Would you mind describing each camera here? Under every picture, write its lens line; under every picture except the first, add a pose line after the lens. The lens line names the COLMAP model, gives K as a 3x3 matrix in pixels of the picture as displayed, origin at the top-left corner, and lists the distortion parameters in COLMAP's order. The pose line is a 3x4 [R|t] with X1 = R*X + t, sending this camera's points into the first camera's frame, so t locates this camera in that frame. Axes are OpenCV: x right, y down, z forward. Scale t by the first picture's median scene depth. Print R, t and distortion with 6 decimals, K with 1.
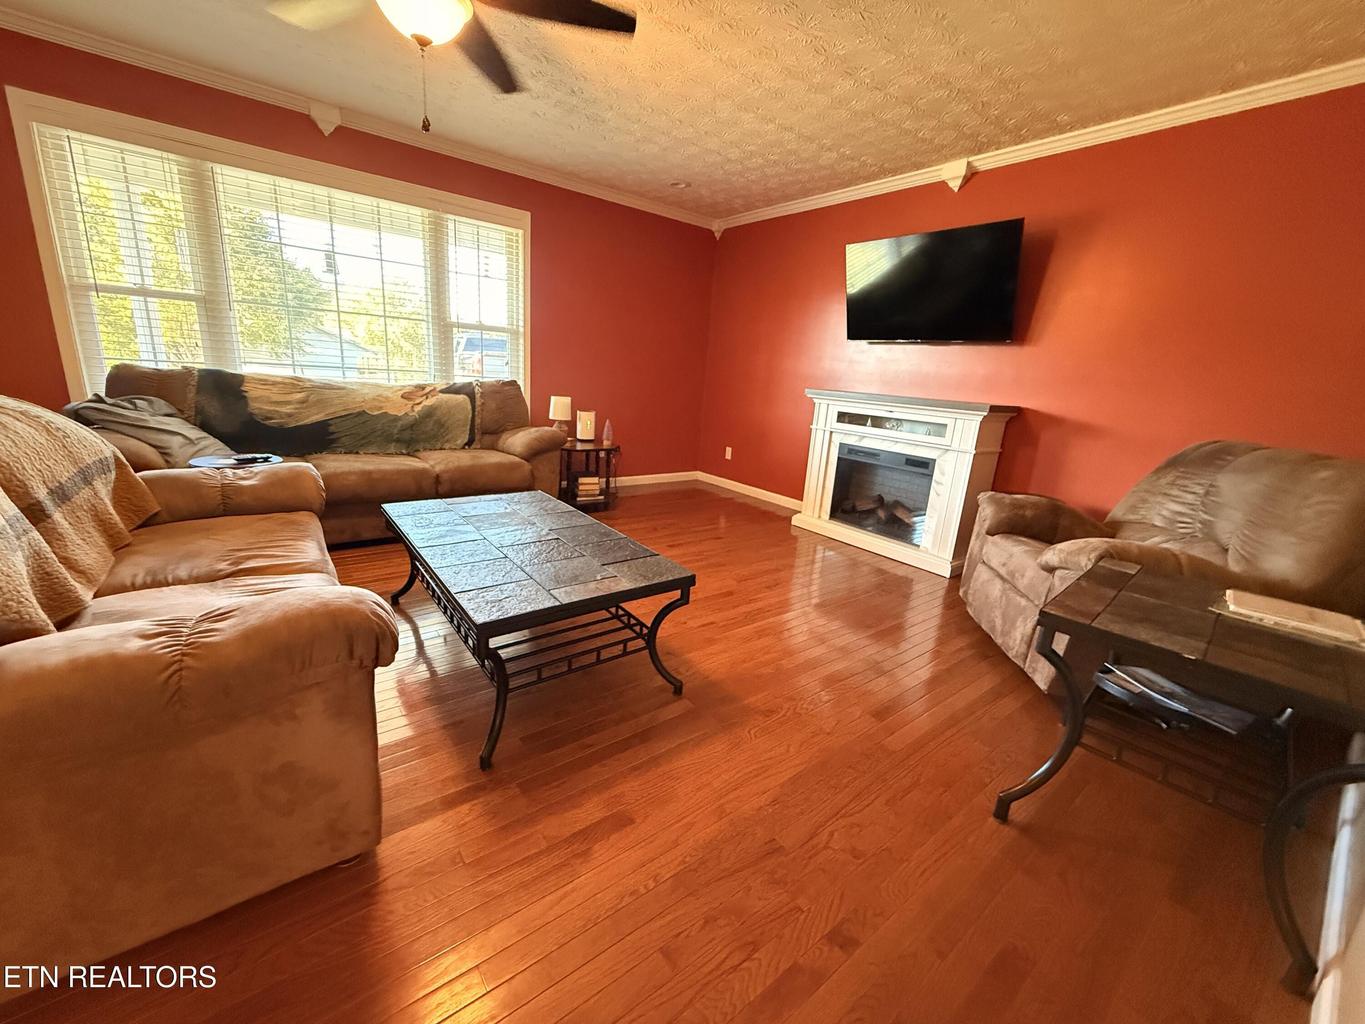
lens RADIAL K [[542.5, 0, 681.7], [0, 542.5, 511.0], [0, 0, 1]] dist [0.002139, -0.000218]
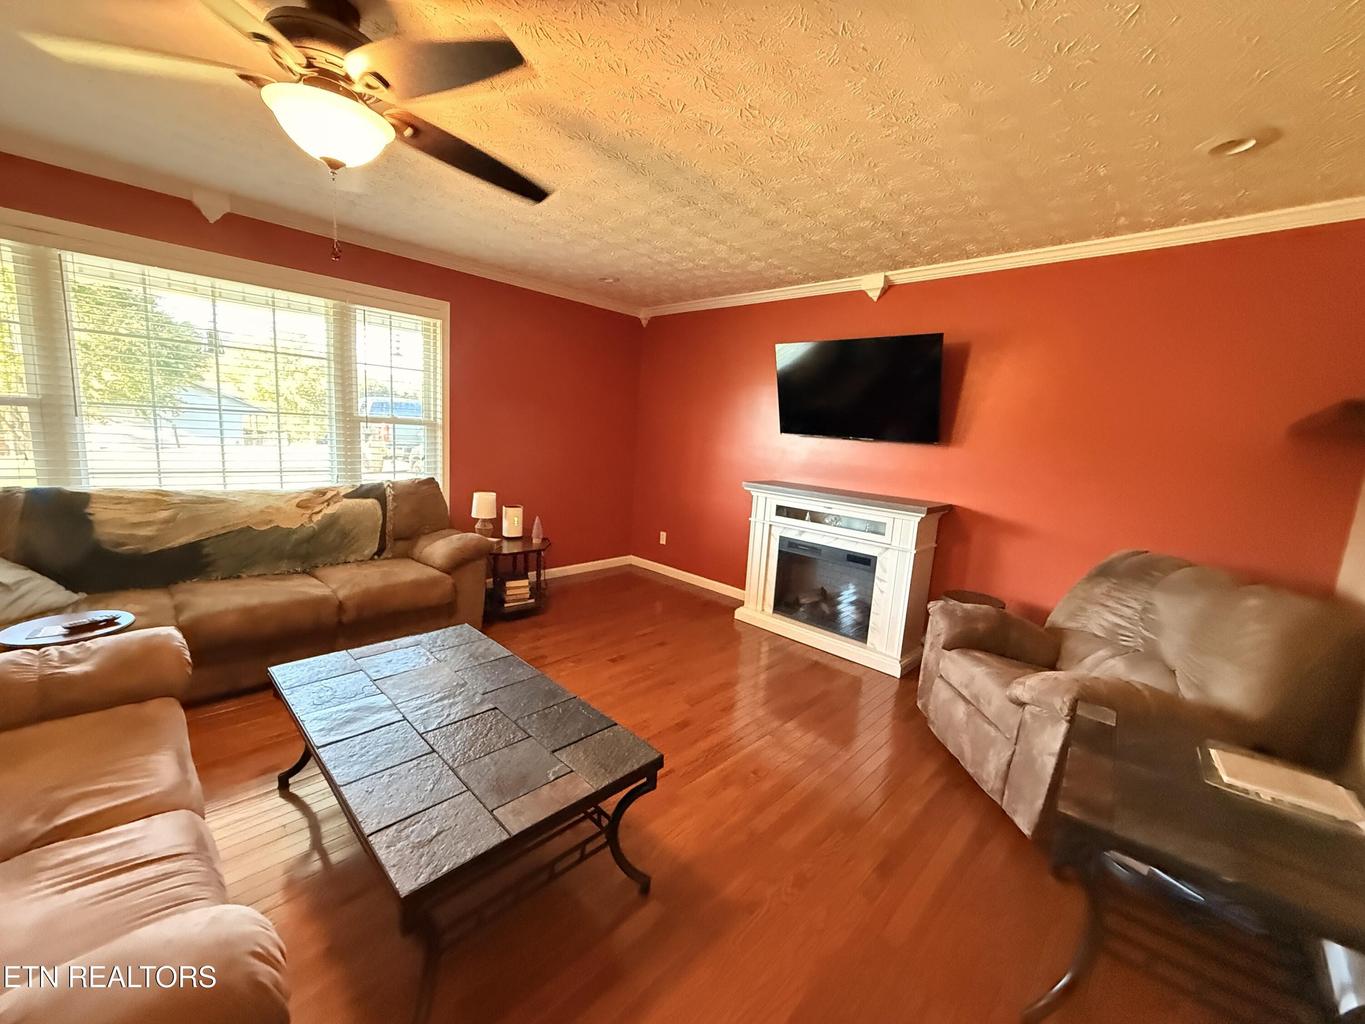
lens RADIAL K [[542.5, 0, 682.1], [0, 542.5, 512.4], [0, 0, 1]] dist [0.002139, -0.000218]
pose [[0.988922, -0.028601, 0.145655, -0.033842], [0.042030, 0.995057, -0.089973, -0.106580], [-0.142361, 0.095098, 0.985236, 0.056826]]
